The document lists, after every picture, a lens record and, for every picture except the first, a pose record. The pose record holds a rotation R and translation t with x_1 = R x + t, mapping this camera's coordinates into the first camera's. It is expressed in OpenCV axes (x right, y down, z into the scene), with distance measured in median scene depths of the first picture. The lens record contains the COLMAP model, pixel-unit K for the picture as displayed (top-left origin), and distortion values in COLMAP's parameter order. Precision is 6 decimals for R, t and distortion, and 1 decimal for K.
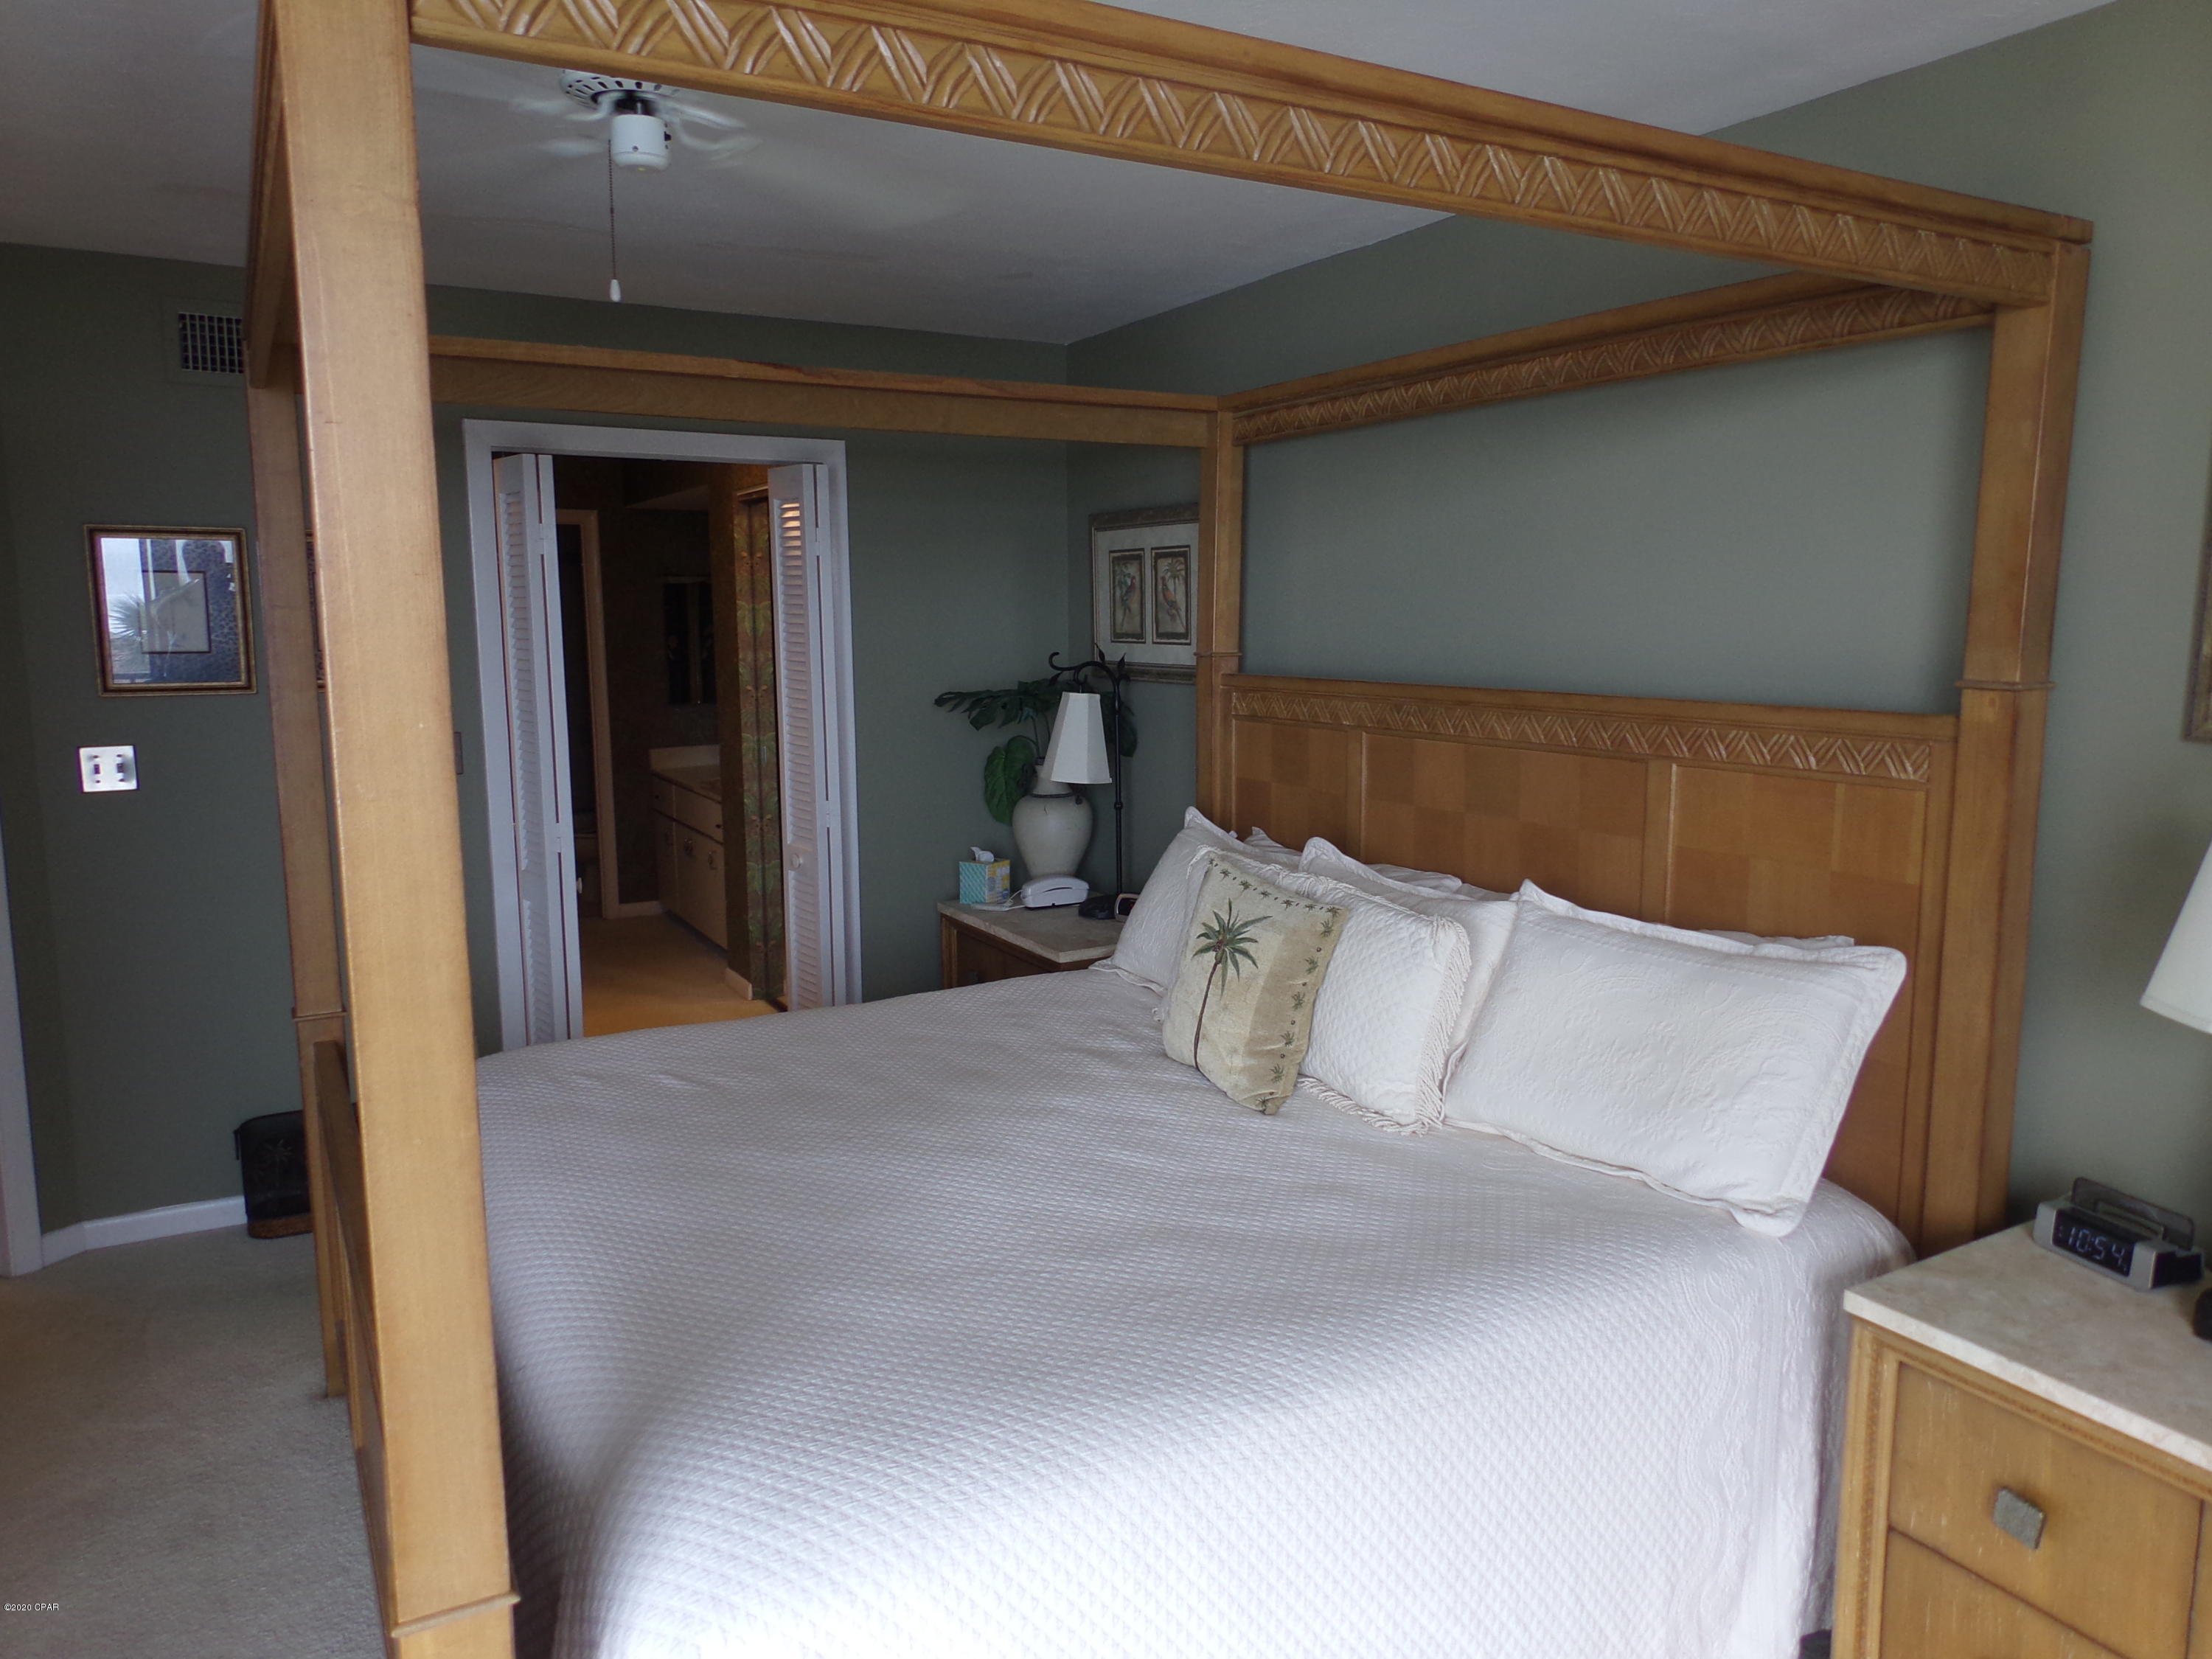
lens RADIAL K [[1472.5, 0, 1094.2], [0, 1472.5, 839.9], [0, 0, 1]] dist [0.125074, -0.199402]
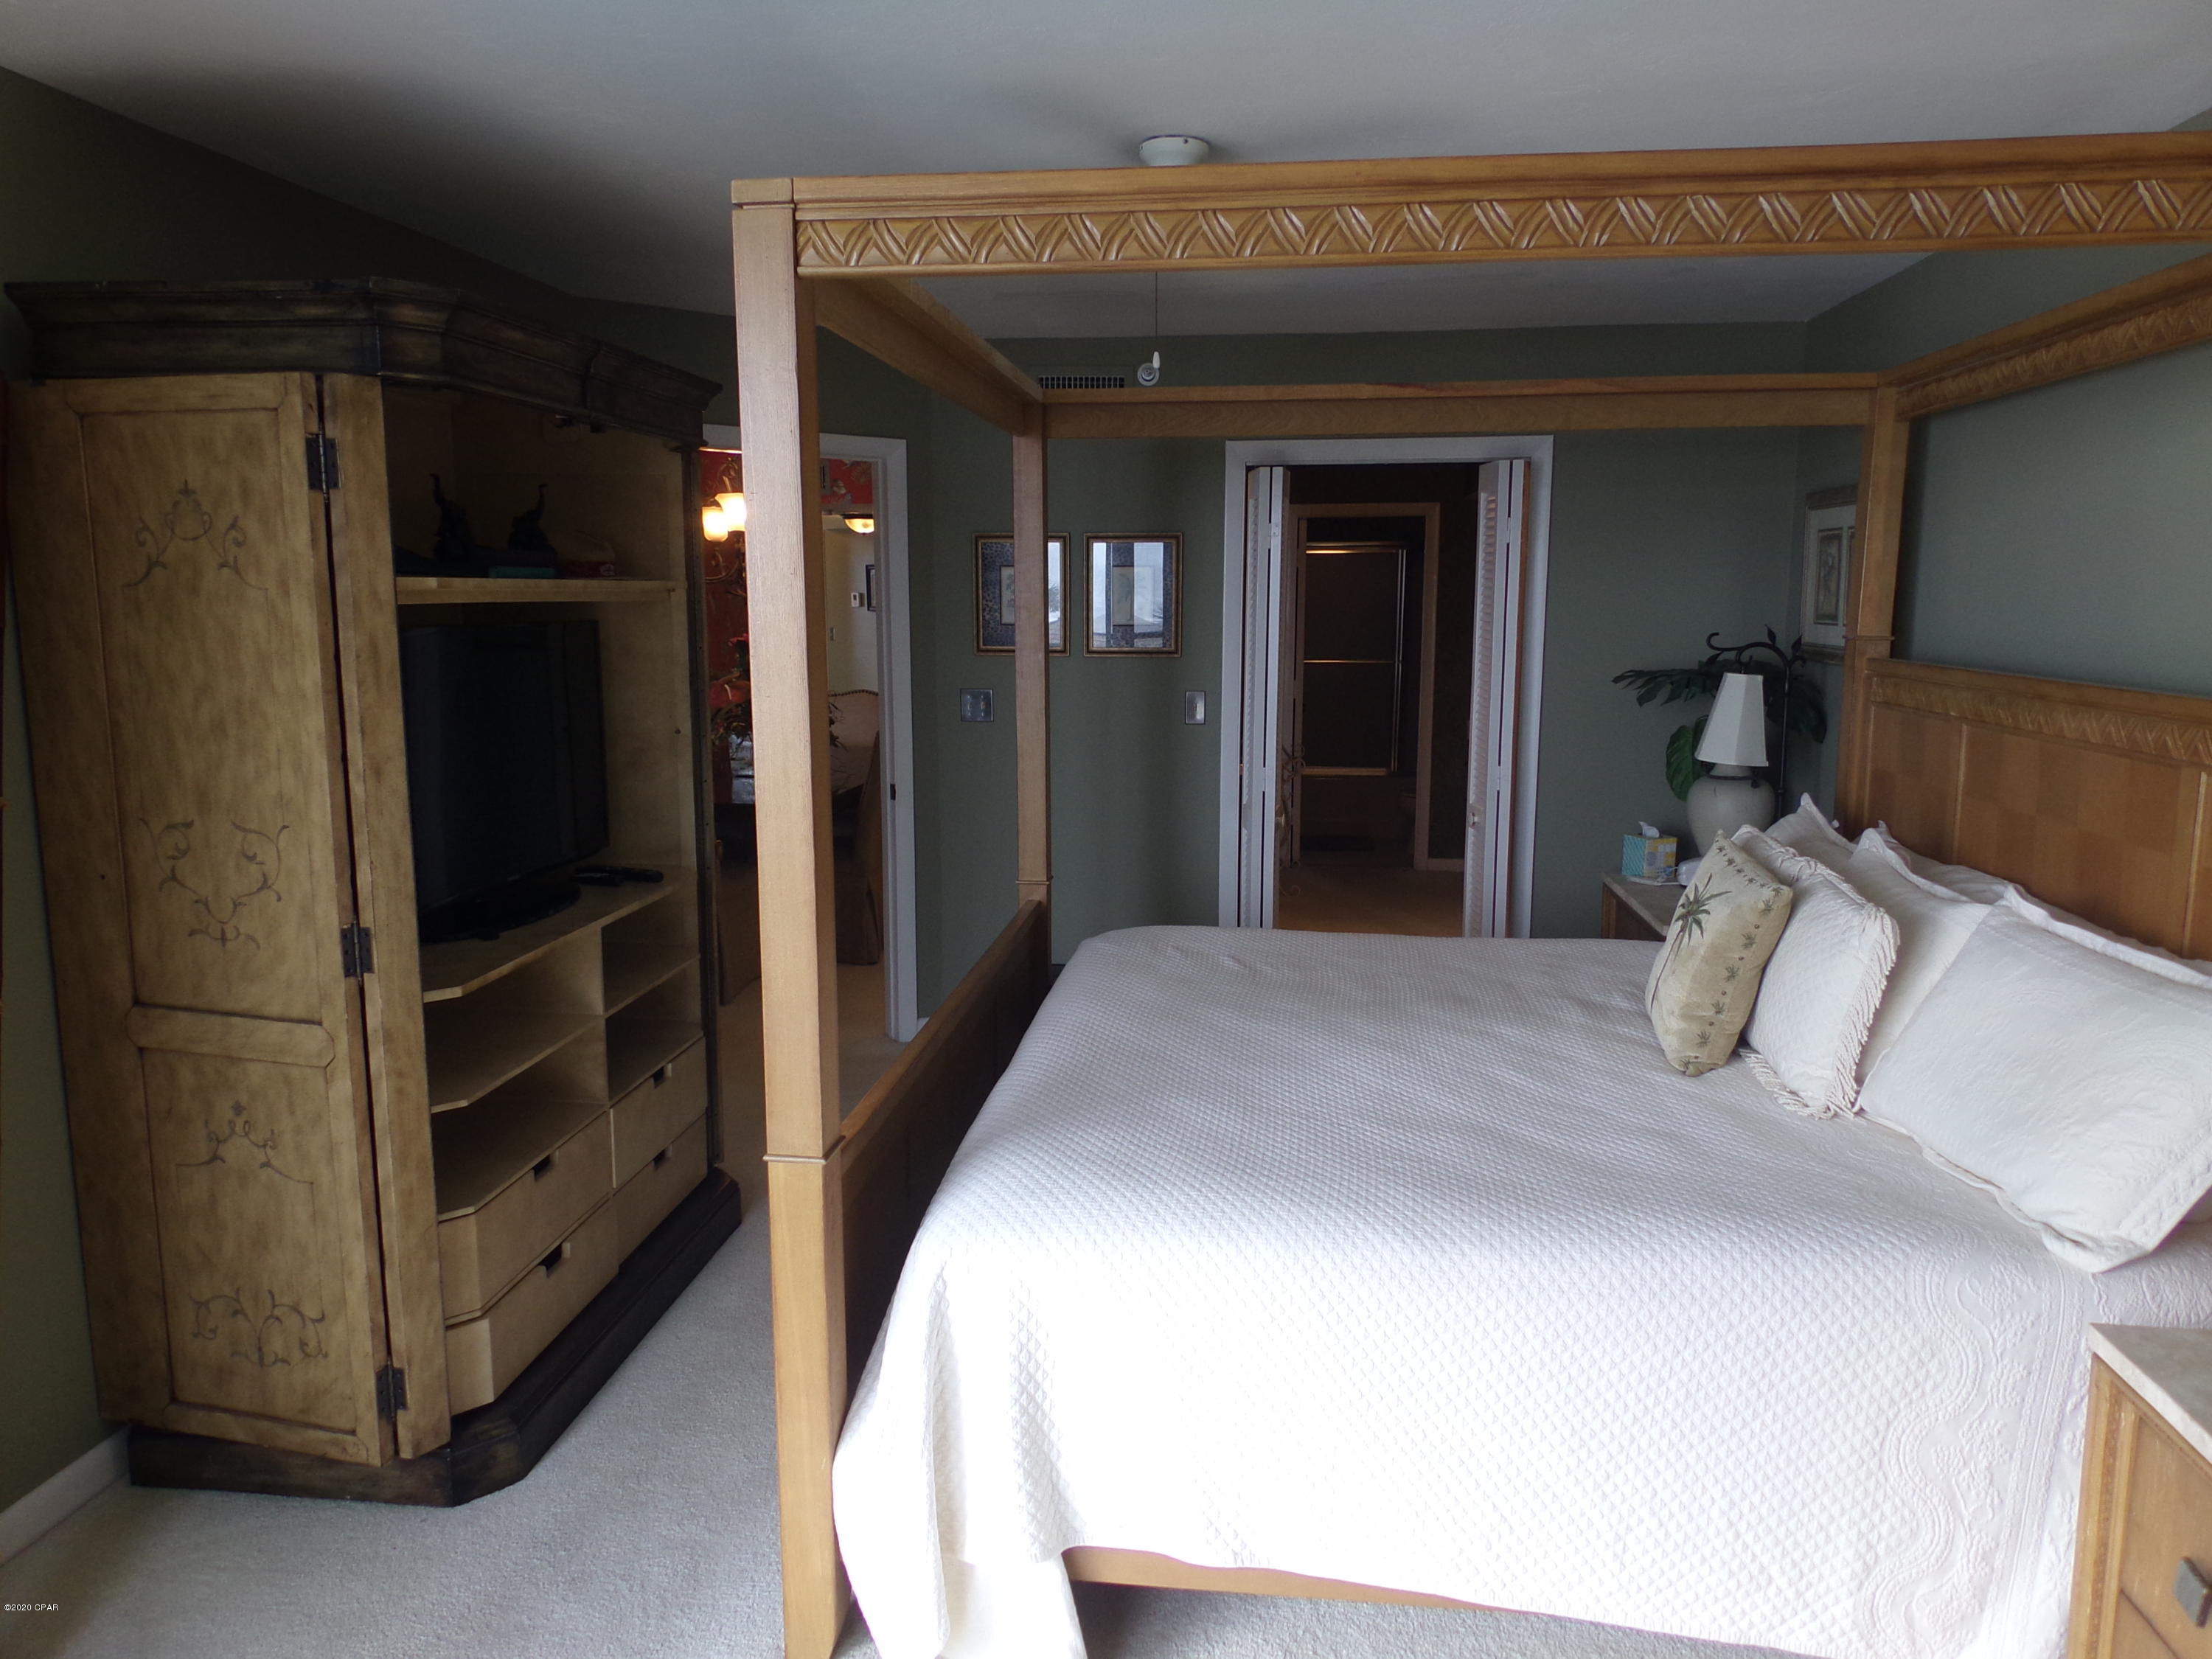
lens RADIAL K [[1489.3, 0, 1106.0], [0, 1489.3, 829.5], [0, 0, 1]] dist [0.047209, -0.079879]
pose [[0.796261, 0.101225, -0.596424, 0.397717], [-0.098570, 0.994435, 0.037179, 0.013804], [0.596868, 0.029185, 0.801808, -0.094359]]
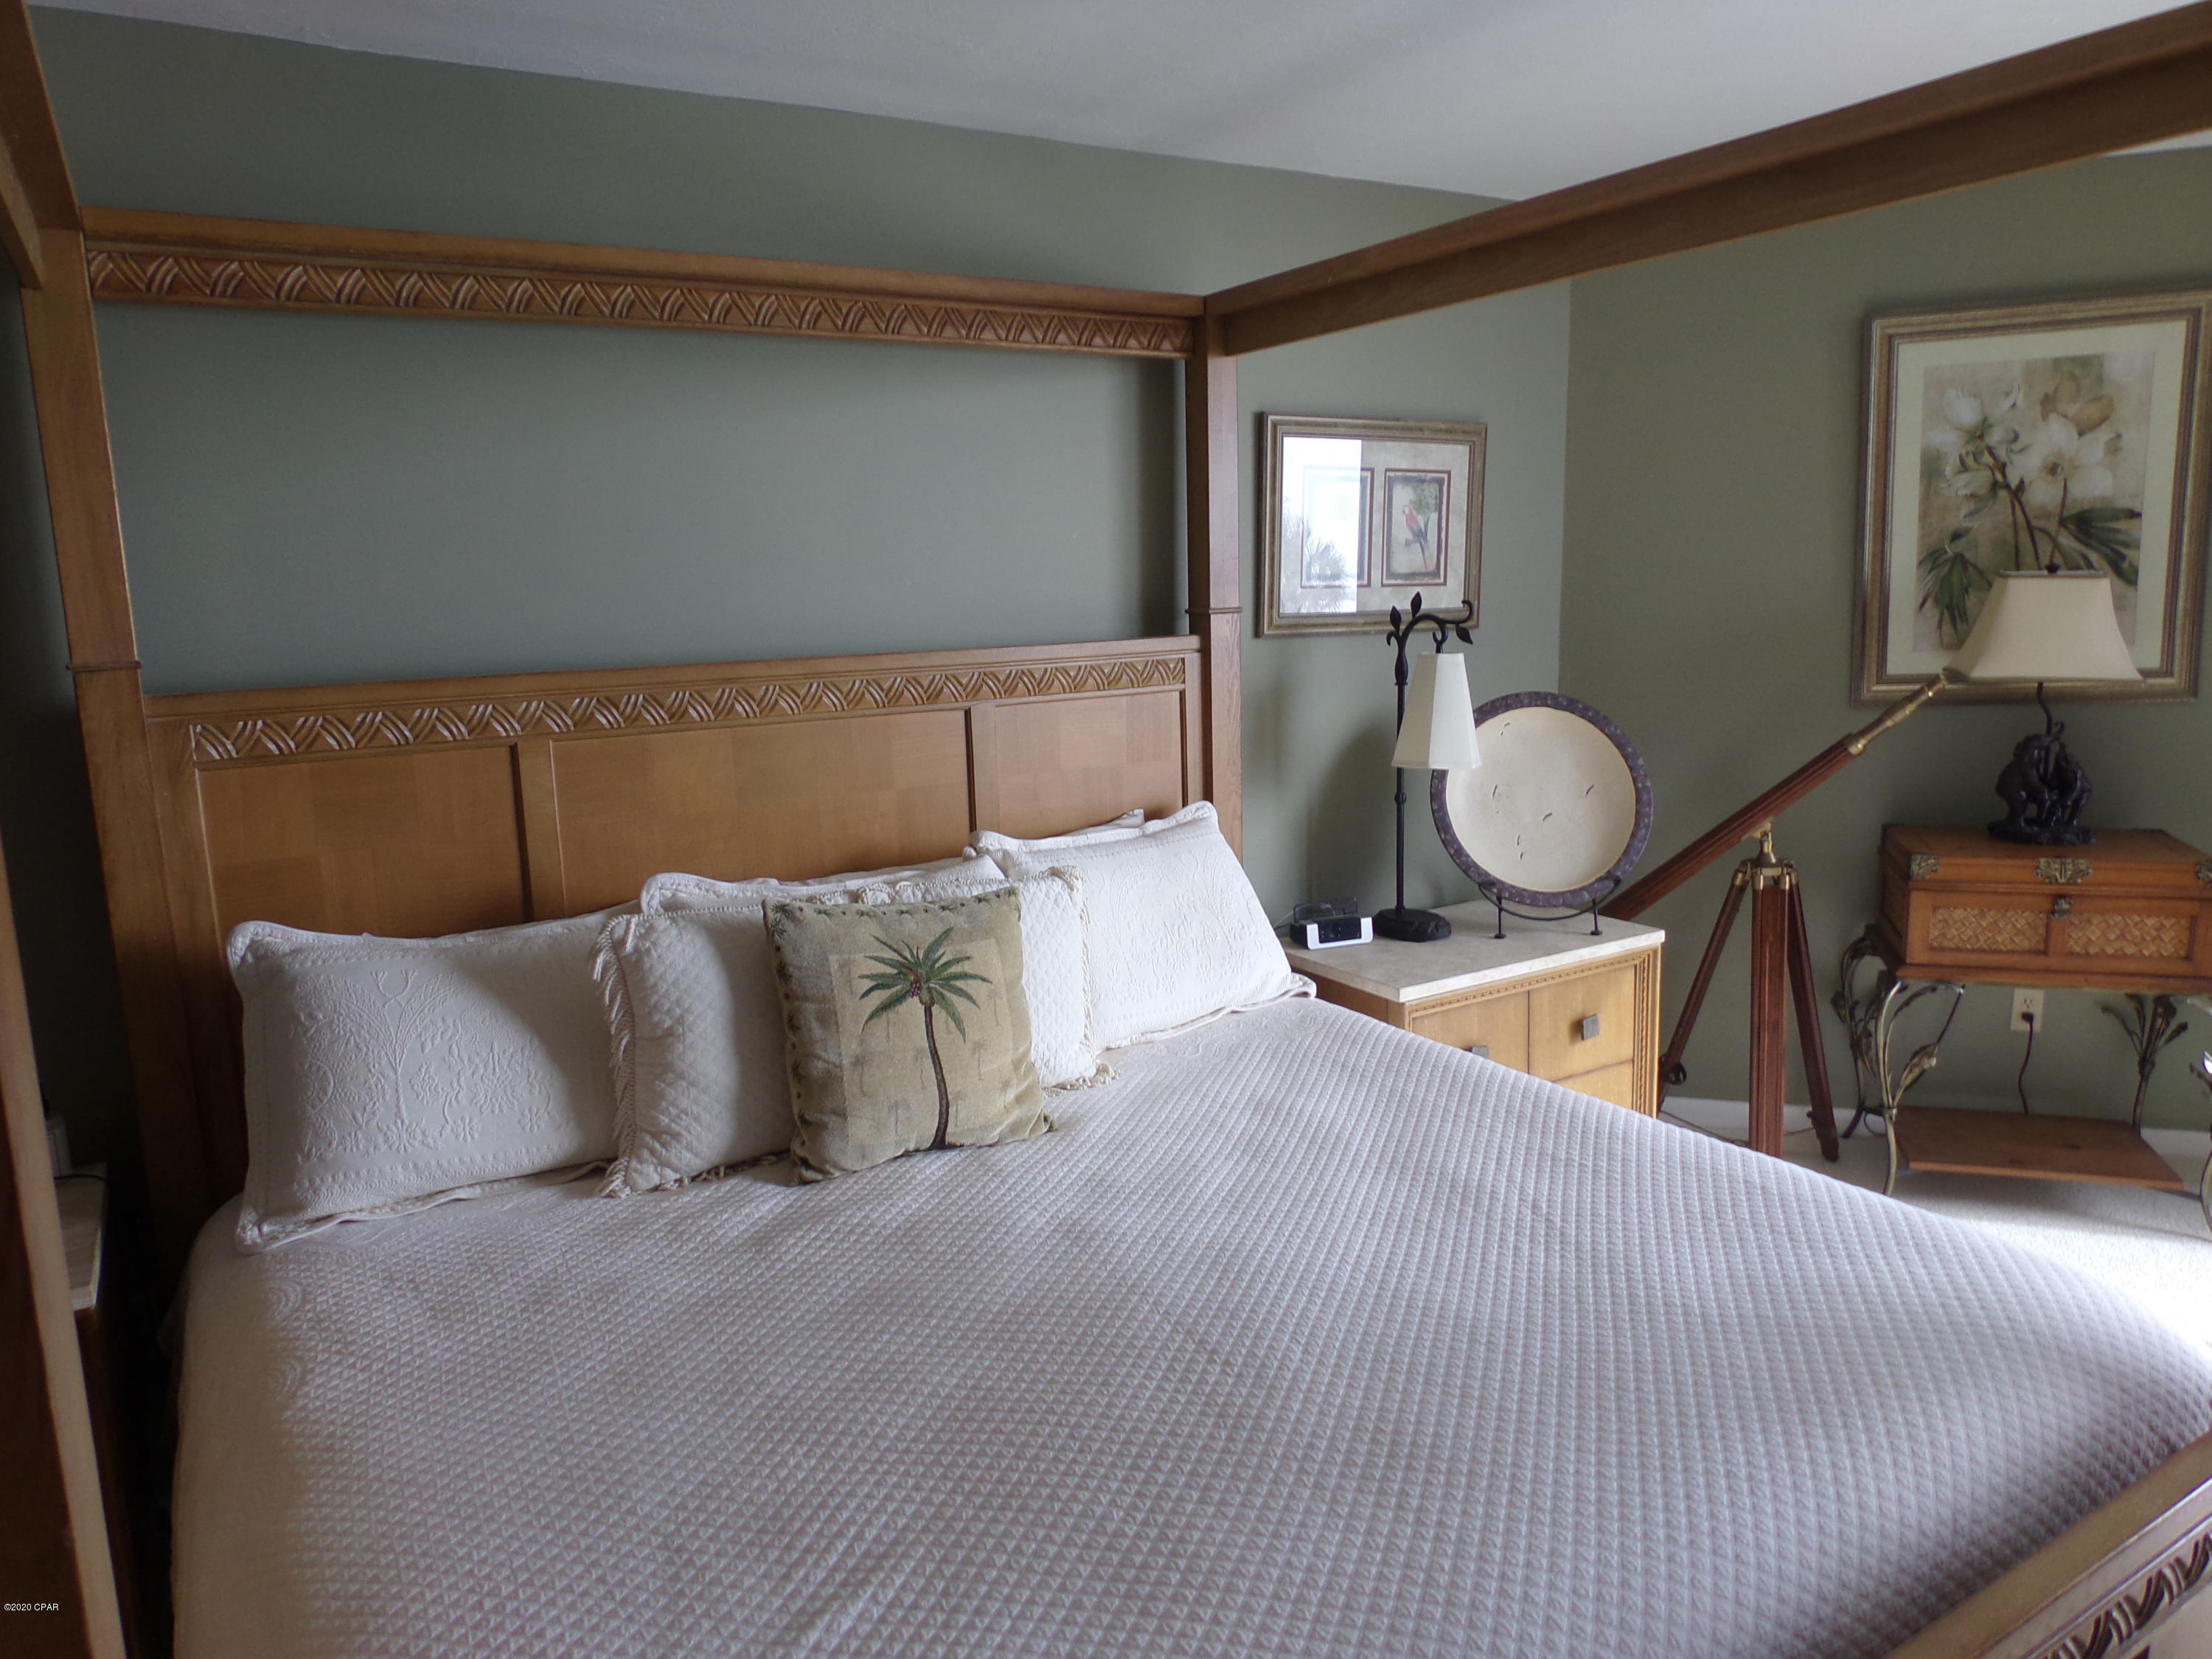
lens RADIAL K [[1498.3, 0, 1103.7], [0, 1498.3, 834.6], [0, 0, 1]] dist [0.059155, -0.101049]
pose [[-0.028188, -0.174945, 0.984175, -0.734906], [0.183780, 0.966876, 0.177134, -0.139259], [-0.982563, 0.185865, 0.004897, 0.921375]]
